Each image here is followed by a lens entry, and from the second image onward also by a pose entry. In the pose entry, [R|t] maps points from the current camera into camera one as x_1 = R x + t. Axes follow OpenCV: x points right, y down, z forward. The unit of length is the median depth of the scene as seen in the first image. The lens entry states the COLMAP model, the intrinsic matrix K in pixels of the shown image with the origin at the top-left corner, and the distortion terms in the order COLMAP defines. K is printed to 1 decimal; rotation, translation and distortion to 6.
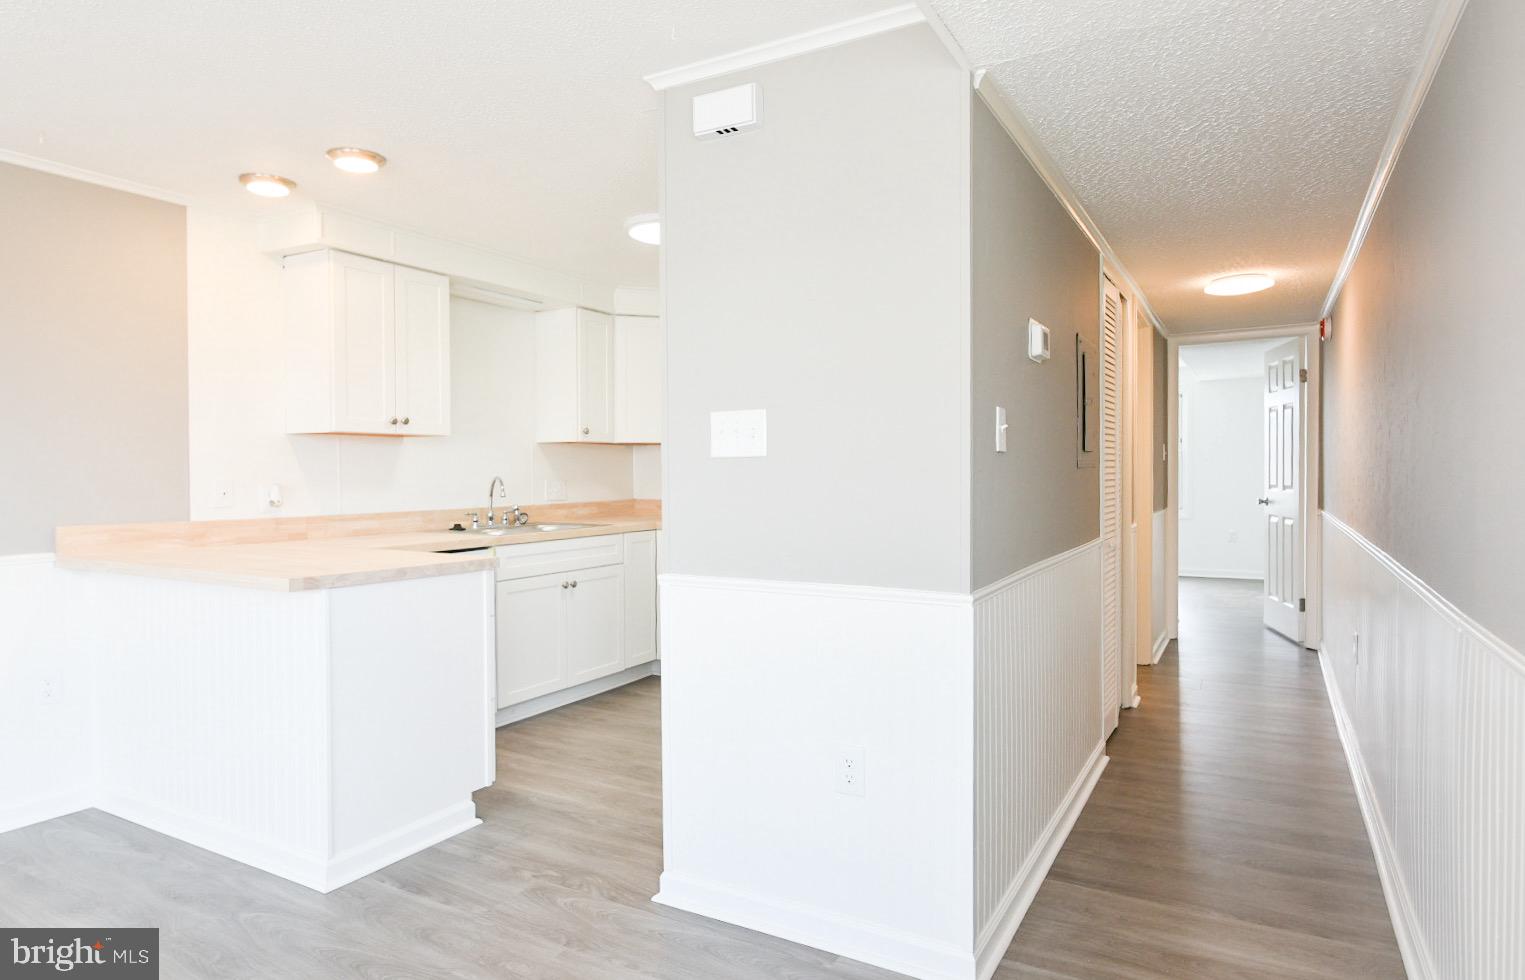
lens RADIAL K [[881.9, 0, 762.5], [0, 881.9, 490.0], [0, 0, 1]] dist [0.007310, 0.000298]
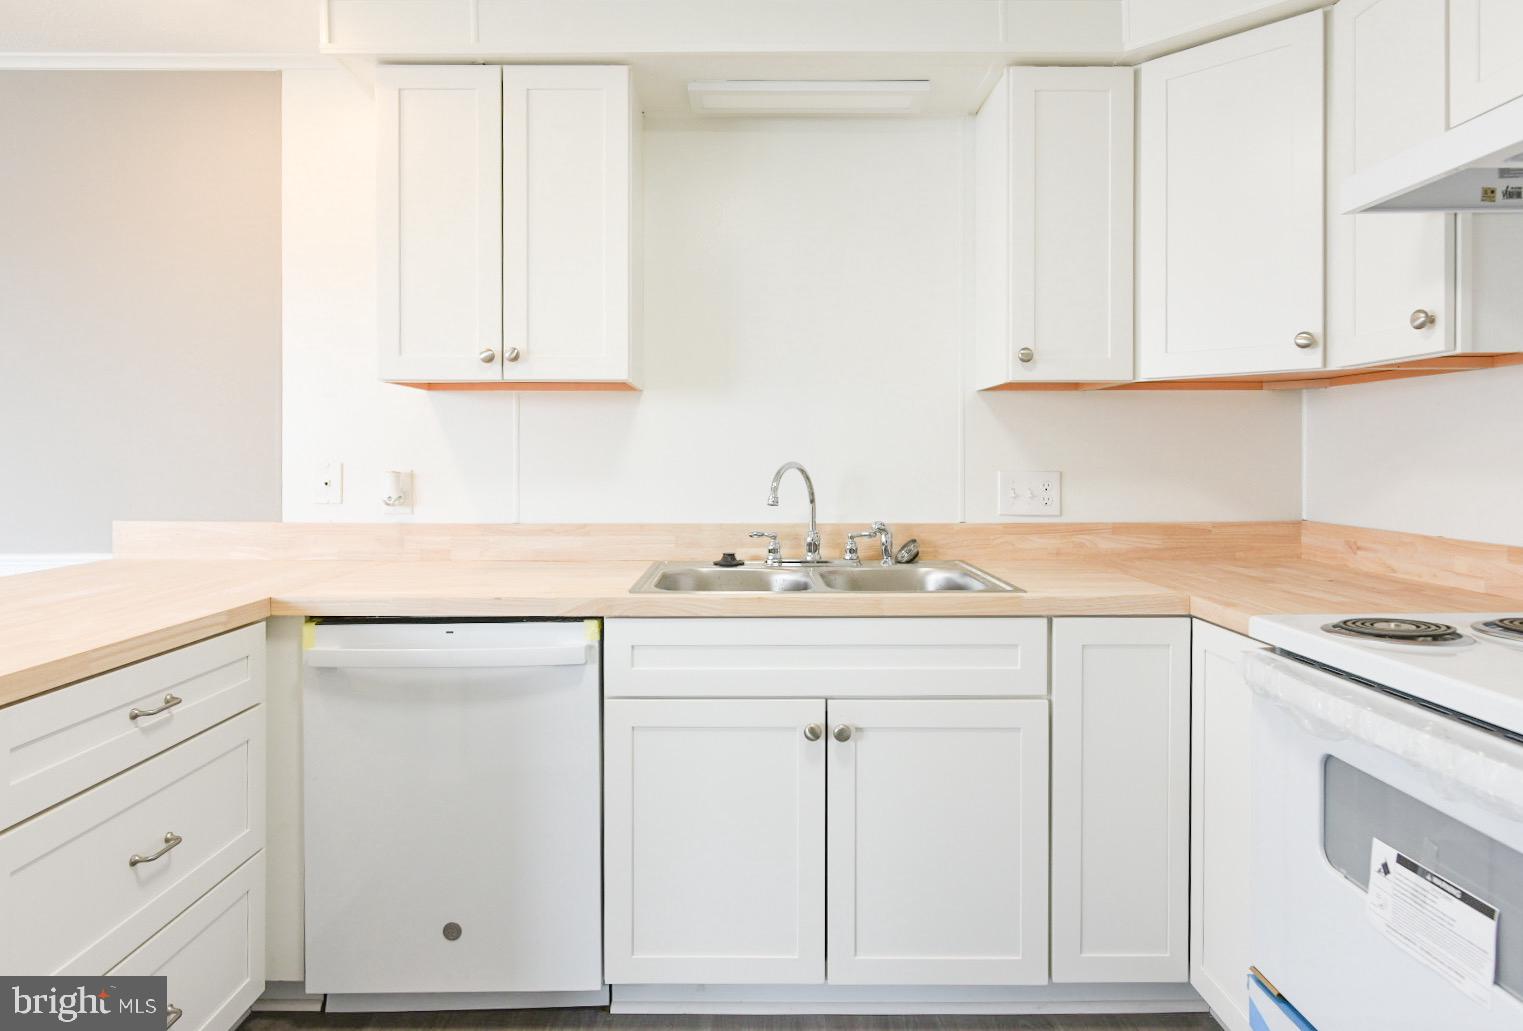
lens RADIAL K [[880.7, 0, 758.2], [0, 880.7, 466.4], [0, 0, 1]] dist [-0.001586, -0.000810]
pose [[0.498629, 0.010274, -0.866754, 0.128114], [-0.020860, 0.999782, -0.000150, -0.014768], [0.866564, 0.018155, 0.498735, 0.880770]]
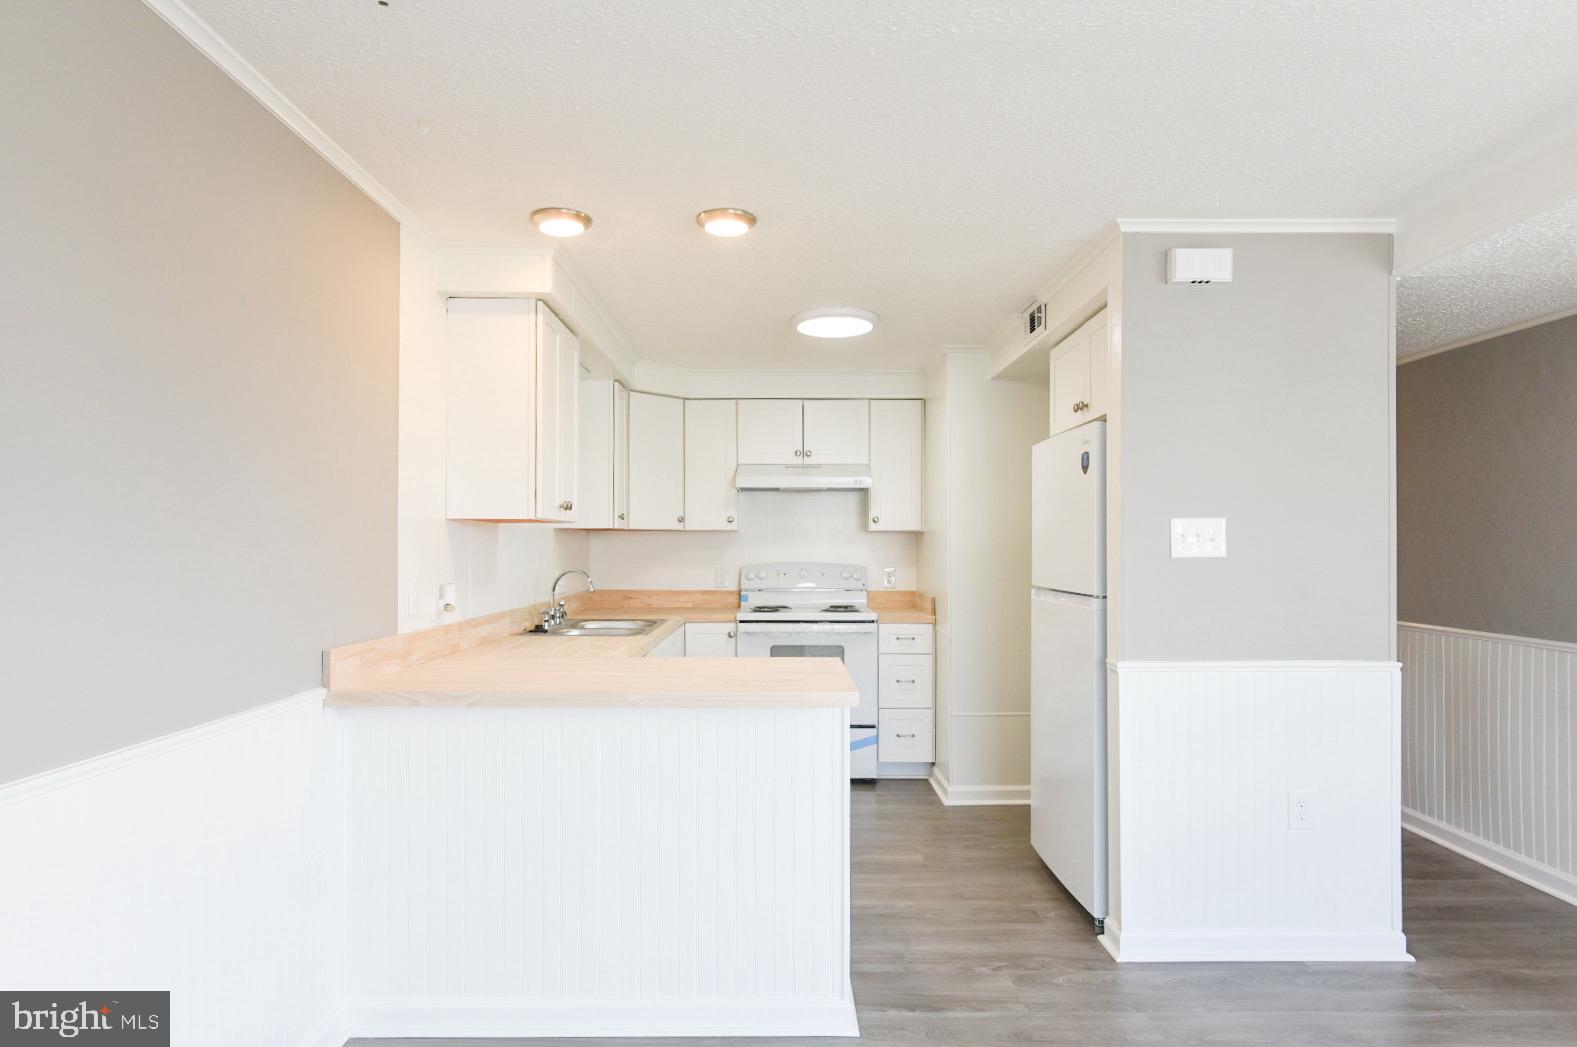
lens RADIAL K [[905.6, 0, 788.1], [0, 905.6, 540.1], [0, 0, 1]] dist [0.002567, 0.001760]
pose [[0.863668, 0.007311, 0.504007, -0.674550], [0.008318, 0.999552, -0.028754, -0.018470], [-0.503992, 0.029026, 0.863221, 0.141795]]
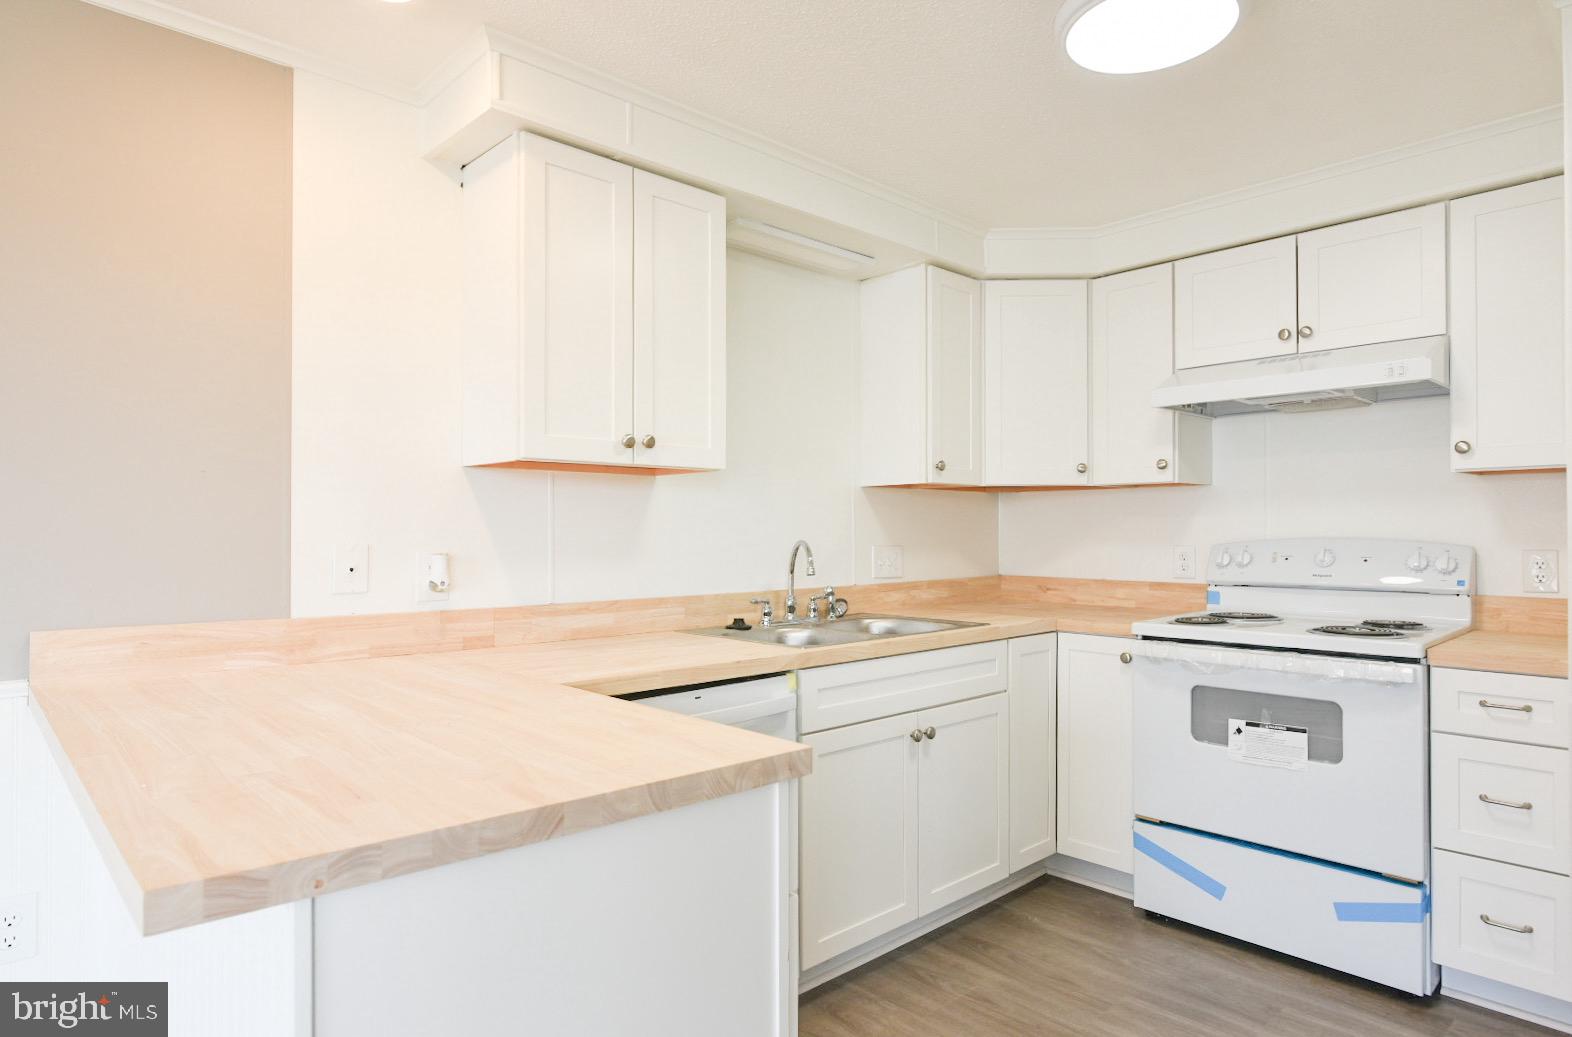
lens RADIAL K [[902.7, 0, 785.6], [0, 902.7, 535.1], [0, 0, 1]] dist [0.002567, 0.001760]
pose [[0.955480, 0.001265, -0.295055, -0.153108], [-0.006921, 0.999812, -0.018127, -0.009109], [0.294976, 0.019362, 0.955308, 0.483265]]
